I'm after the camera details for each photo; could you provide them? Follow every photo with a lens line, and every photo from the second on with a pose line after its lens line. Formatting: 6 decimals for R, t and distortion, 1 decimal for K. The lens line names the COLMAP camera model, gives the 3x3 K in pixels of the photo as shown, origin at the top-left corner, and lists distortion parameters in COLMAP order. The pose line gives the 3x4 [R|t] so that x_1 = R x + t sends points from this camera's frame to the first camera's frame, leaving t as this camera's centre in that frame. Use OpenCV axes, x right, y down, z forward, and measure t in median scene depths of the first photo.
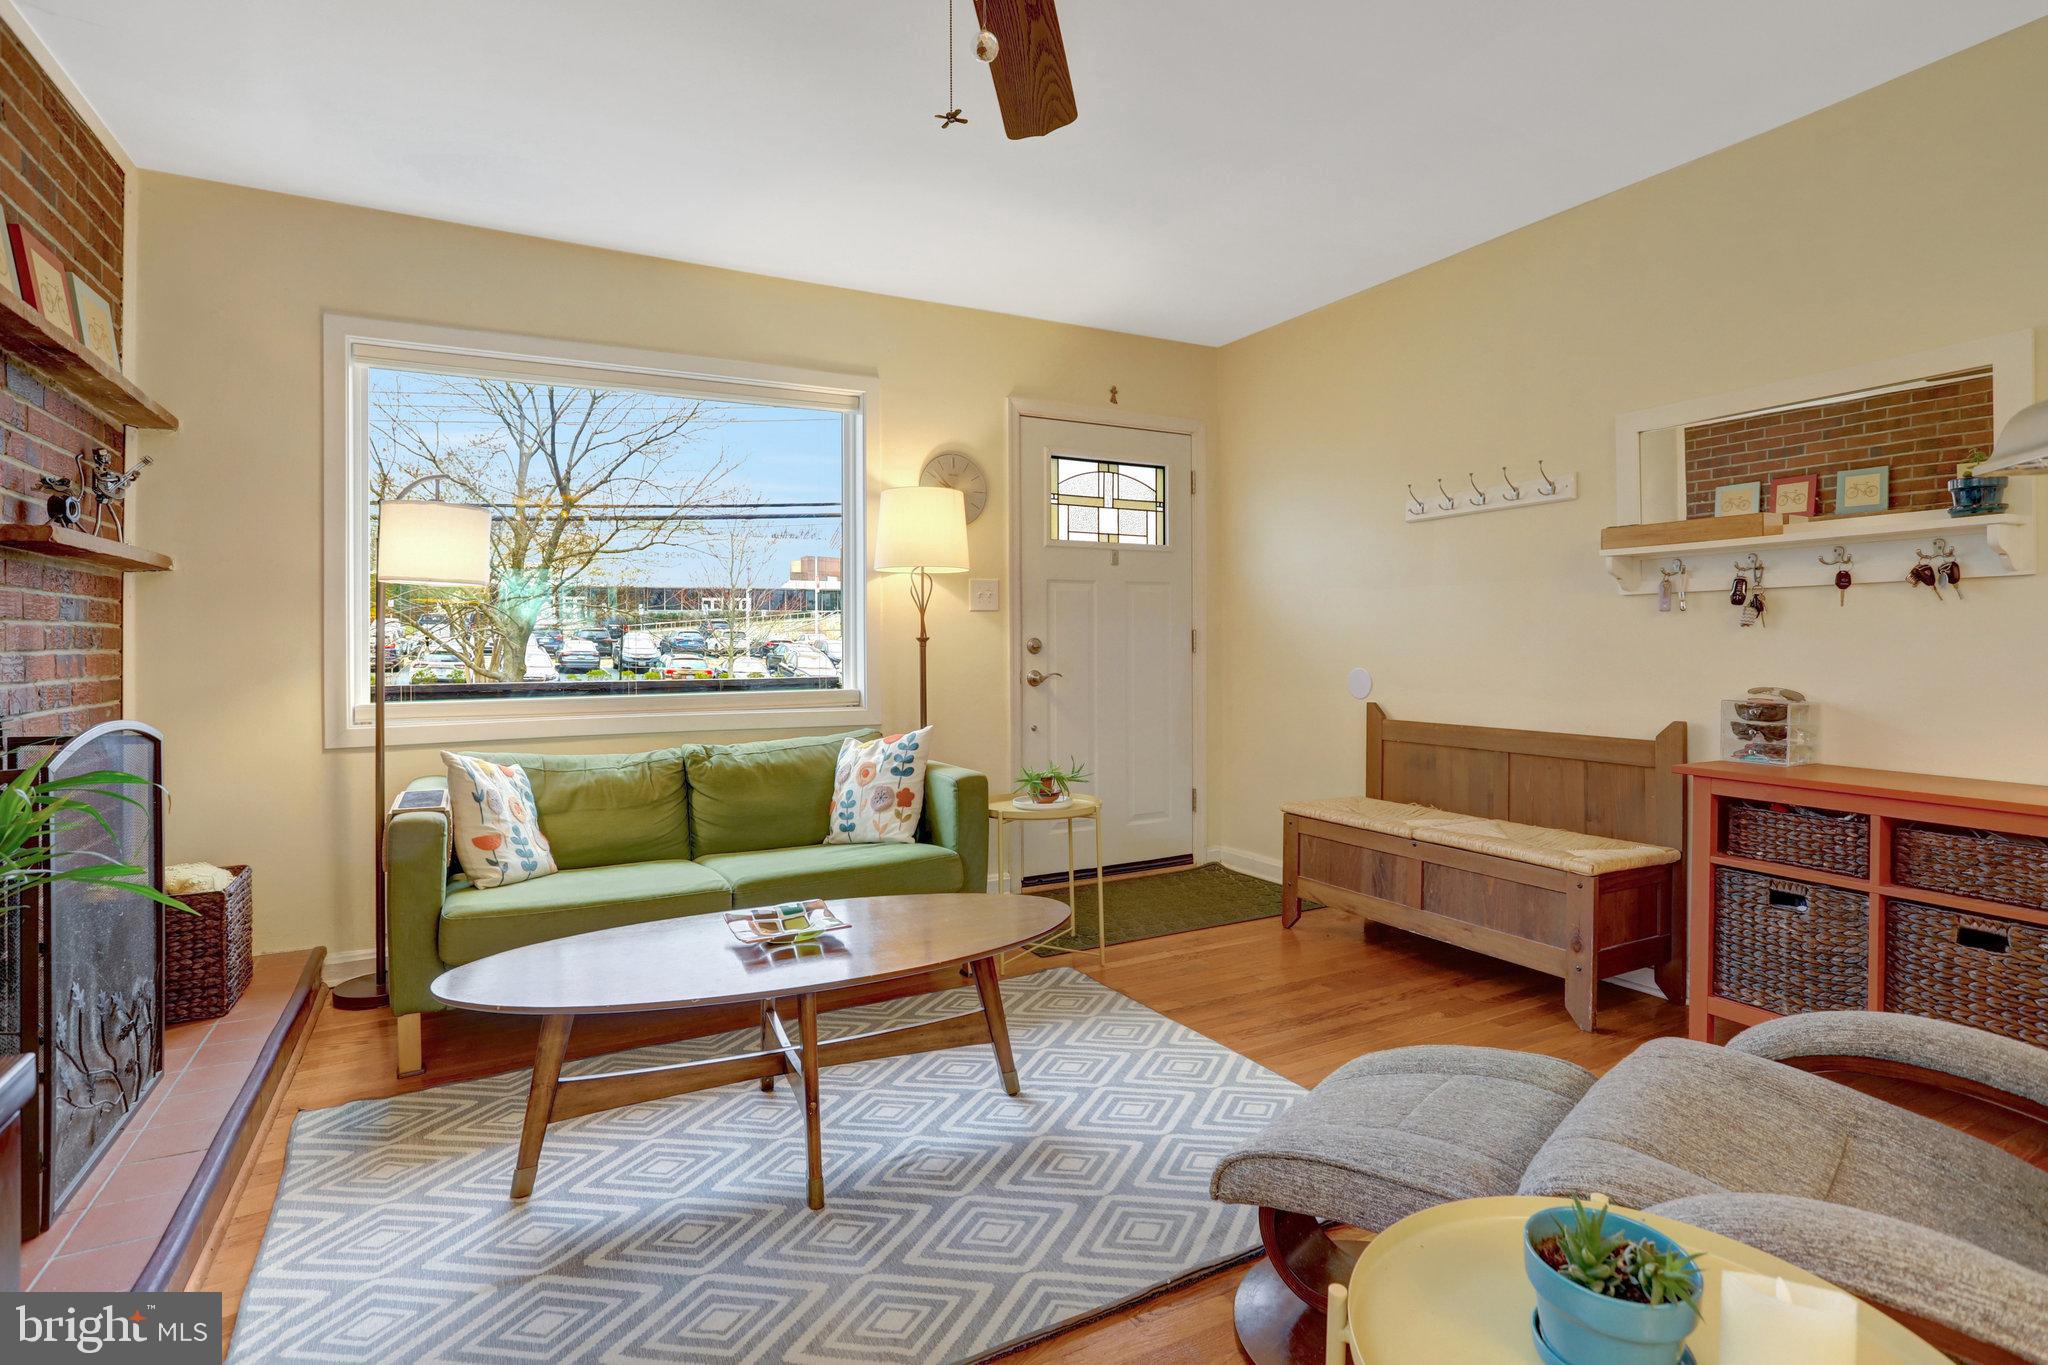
lens RADIAL K [[1071.7, 0, 1058.9], [0, 1071.7, 626.9], [0, 0, 1]] dist [-0.049669, 0.044093]
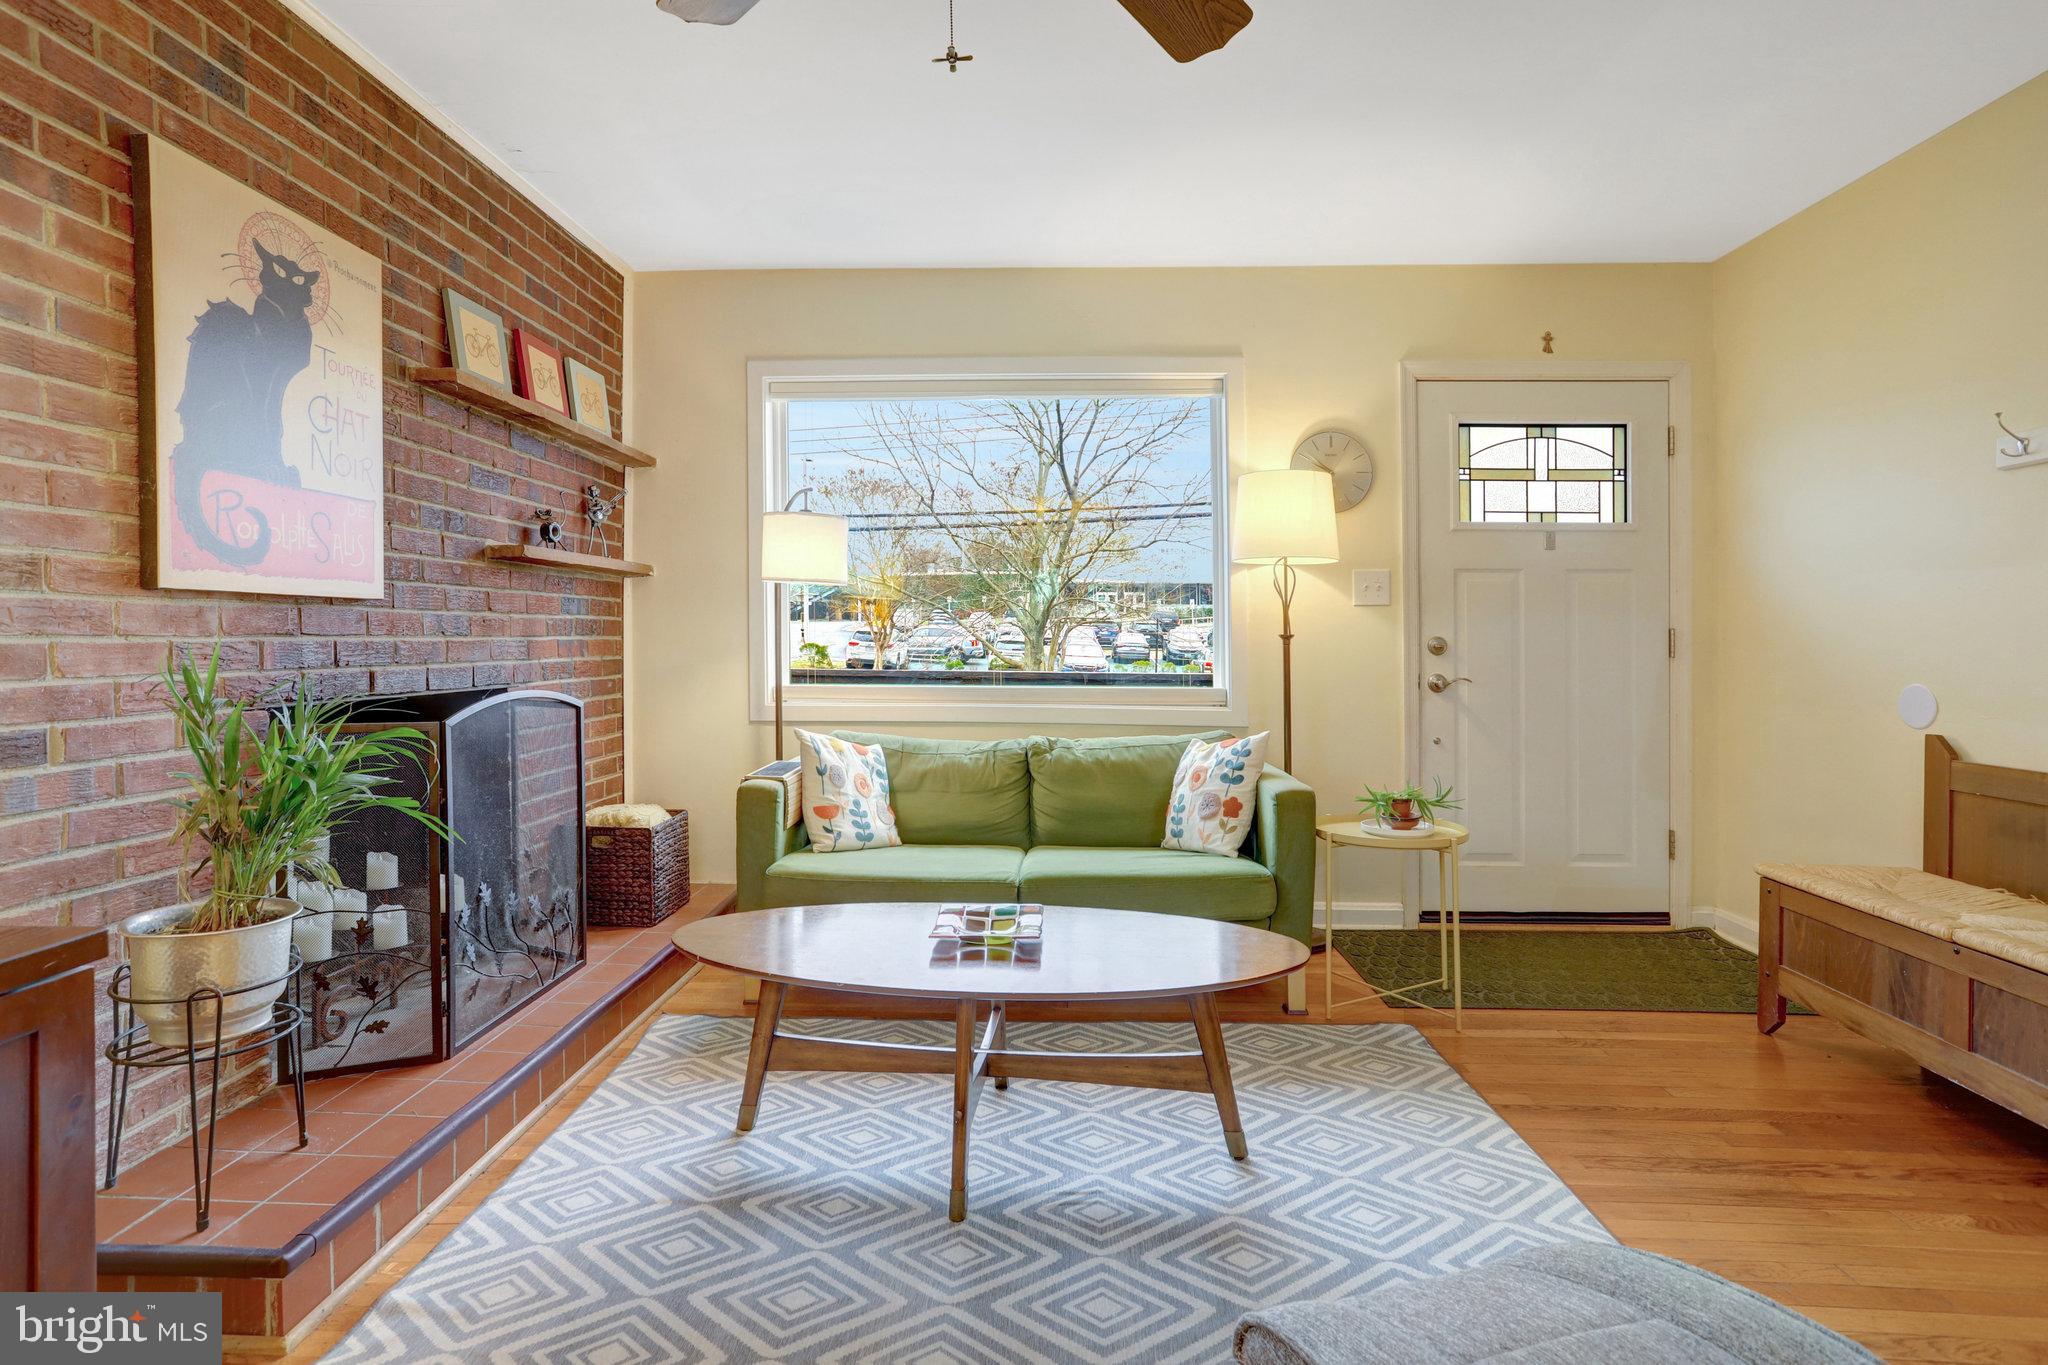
lens RADIAL K [[1067.7, 0, 981.8], [0, 1067.7, 625.3], [0, 0, 1]] dist [-0.045282, 0.029656]
pose [[0.841758, 0.006984, -0.539810, 0.170321], [-0.005289, 0.999975, 0.004691, -0.001180], [0.539829, -0.001093, 0.841774, 0.108240]]
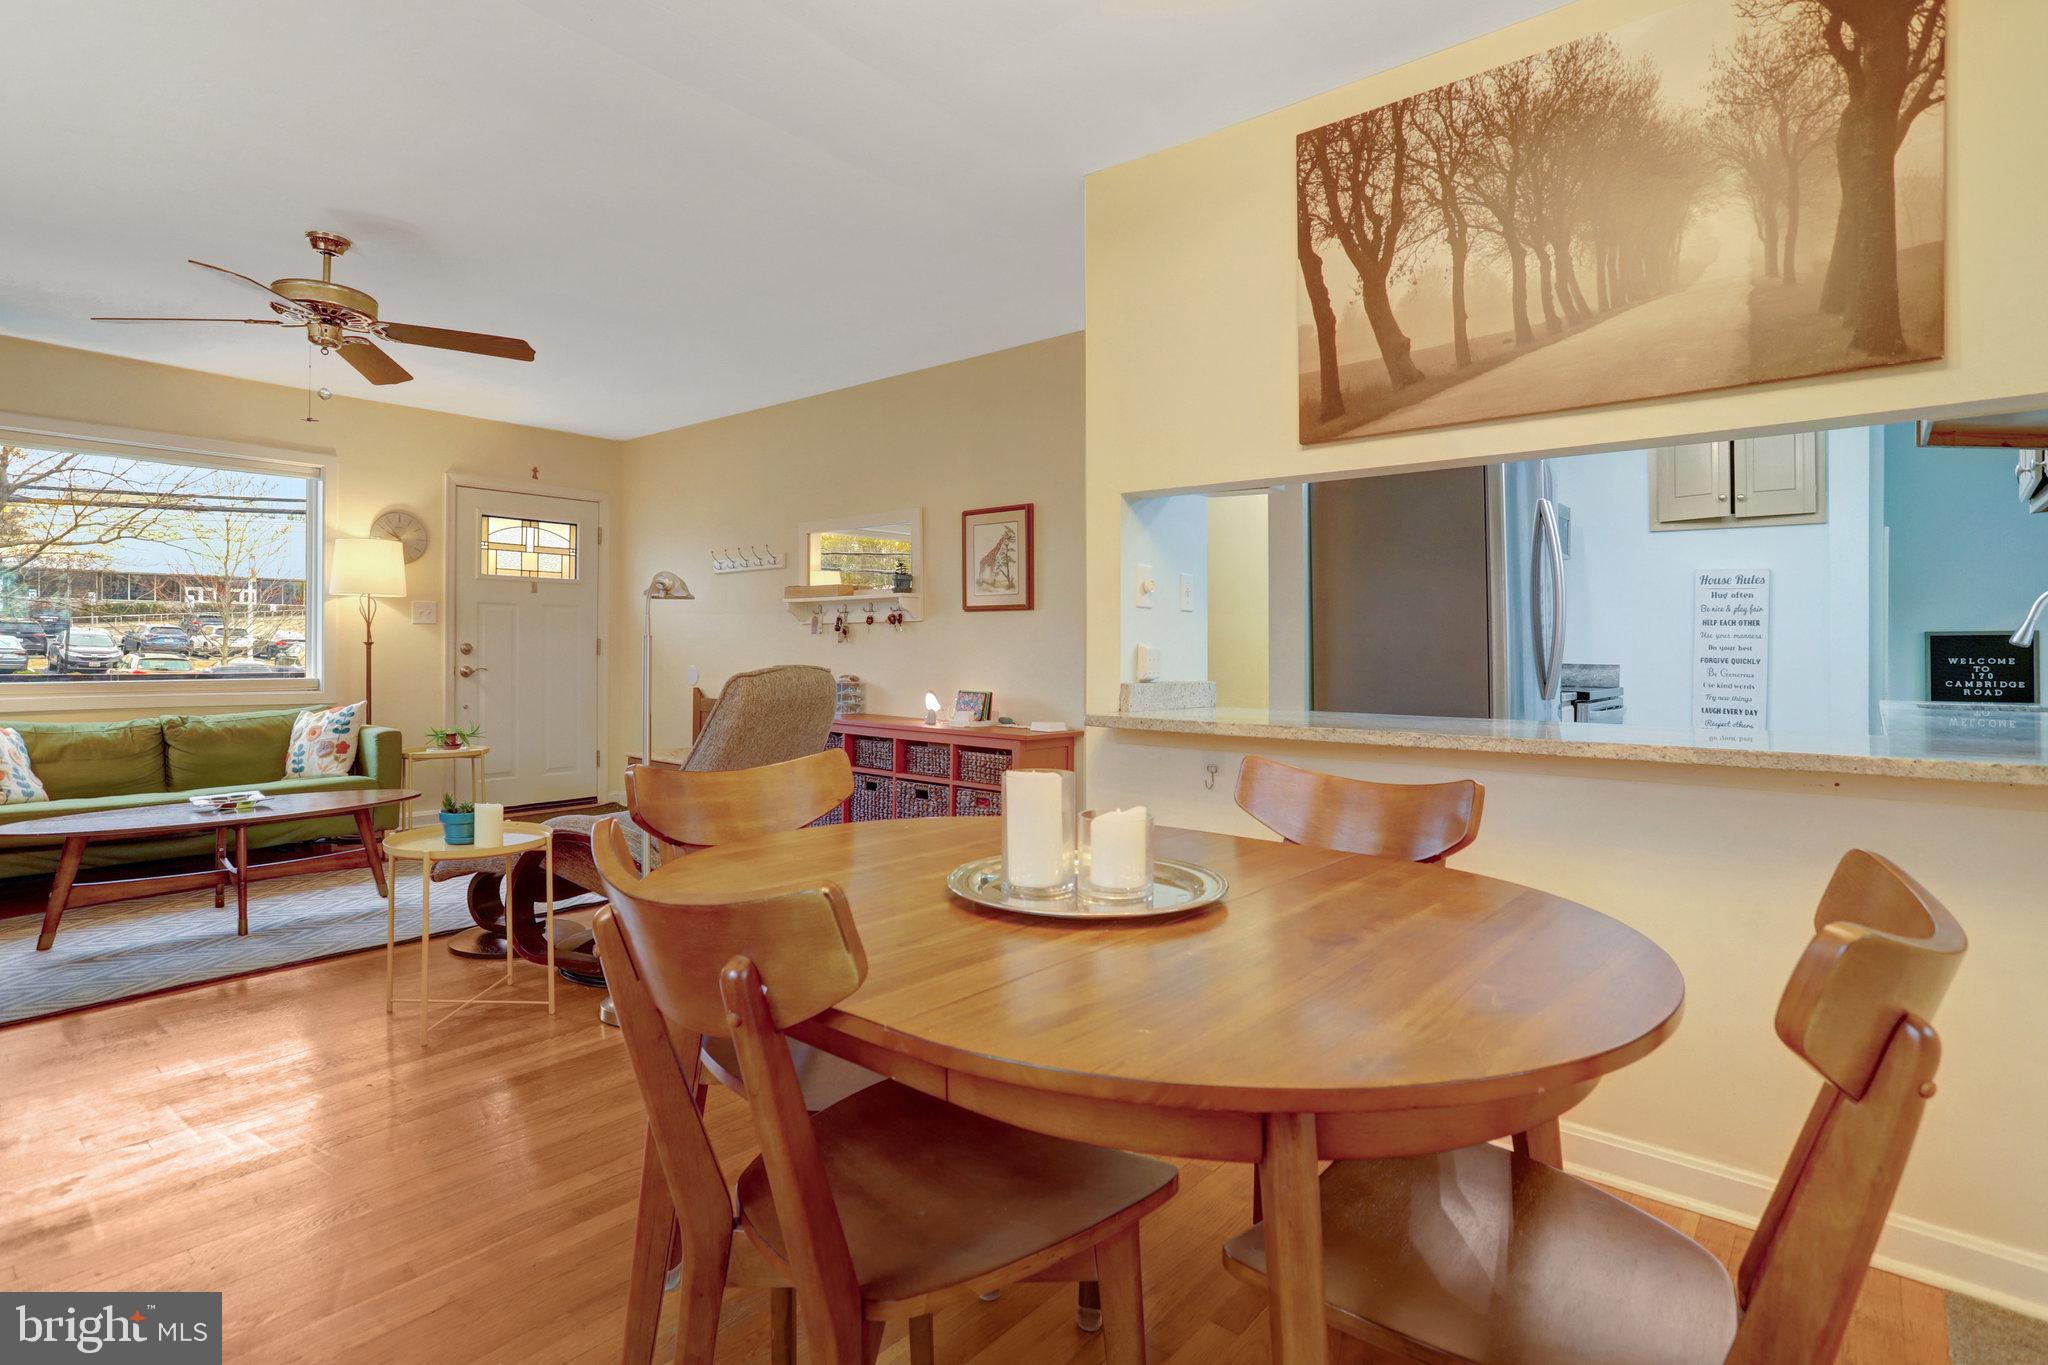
lens RADIAL K [[1038.1, 0, 1021.6], [0, 1038.1, 640.0], [0, 0, 1]] dist [-0.043239, 0.038392]
pose [[0.935288, 0.014497, 0.353589, 0.241394], [-0.016943, 0.999849, 0.003824, -0.015033], [-0.353481, -0.009567, 0.935393, -0.703696]]
